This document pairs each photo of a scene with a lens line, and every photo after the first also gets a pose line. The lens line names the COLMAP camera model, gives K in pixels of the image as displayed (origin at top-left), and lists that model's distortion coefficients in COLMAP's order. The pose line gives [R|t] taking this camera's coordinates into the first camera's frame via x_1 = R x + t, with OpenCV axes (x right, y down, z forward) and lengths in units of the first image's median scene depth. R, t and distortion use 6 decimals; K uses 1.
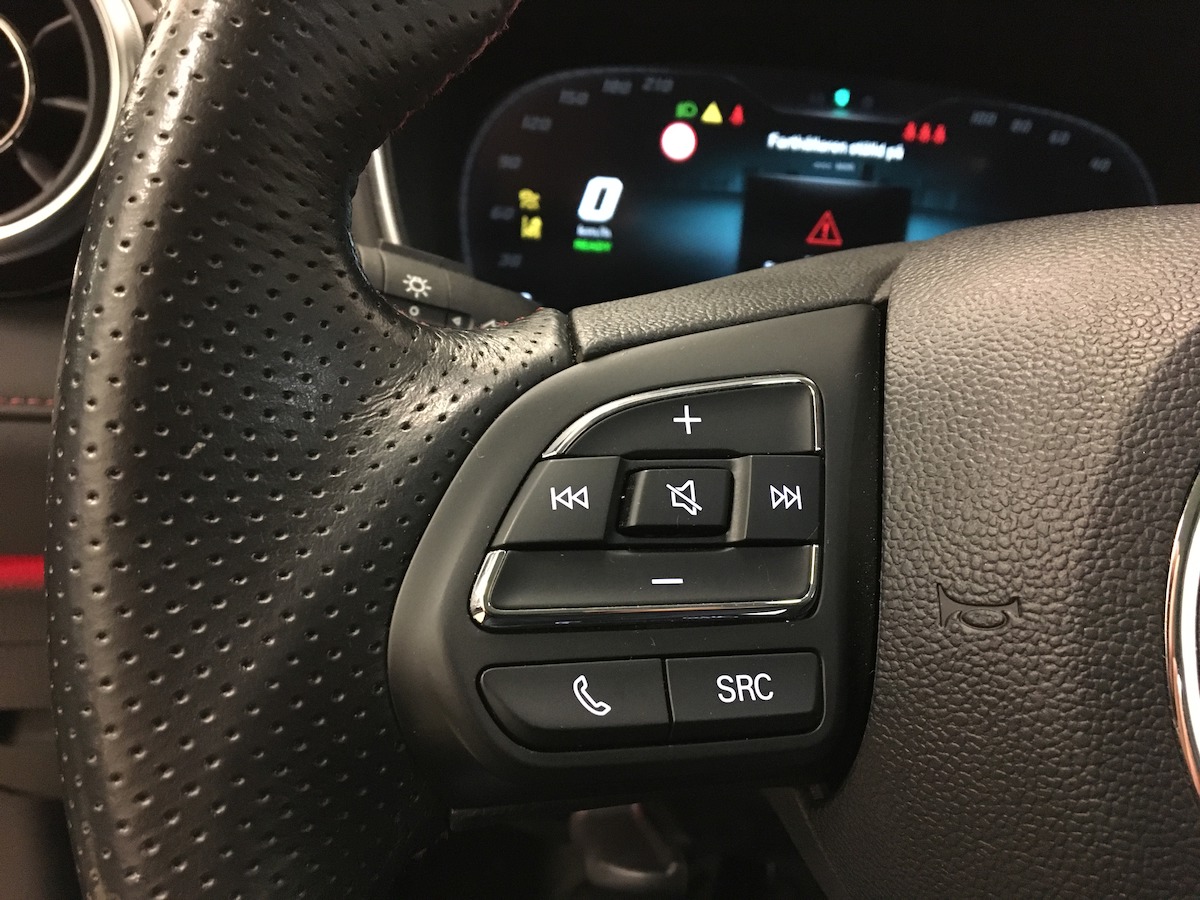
lens RADIAL K [[1026.7, 0, 602.6], [0, 1026.7, 450.2], [0, 0, 1]] dist [0.043218, -0.046718]
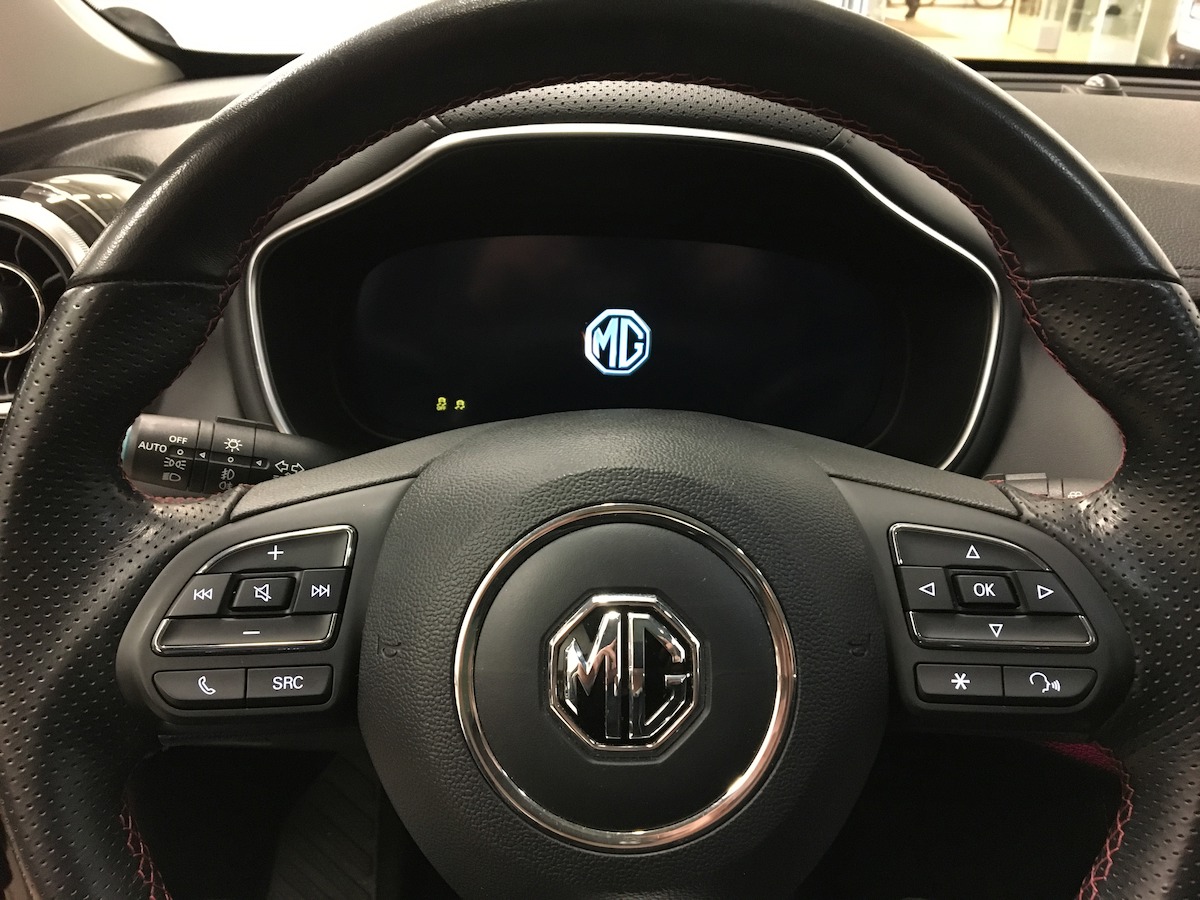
lens RADIAL K [[1026.7, 0, 595.4], [0, 1026.7, 443.8], [0, 0, 1]] dist [0.043218, -0.046718]
pose [[0.990943, -0.007119, -0.134094, 1.058963], [0.008165, 0.999940, 0.007253, -0.273665], [0.134034, -0.008282, 0.990942, -1.024730]]
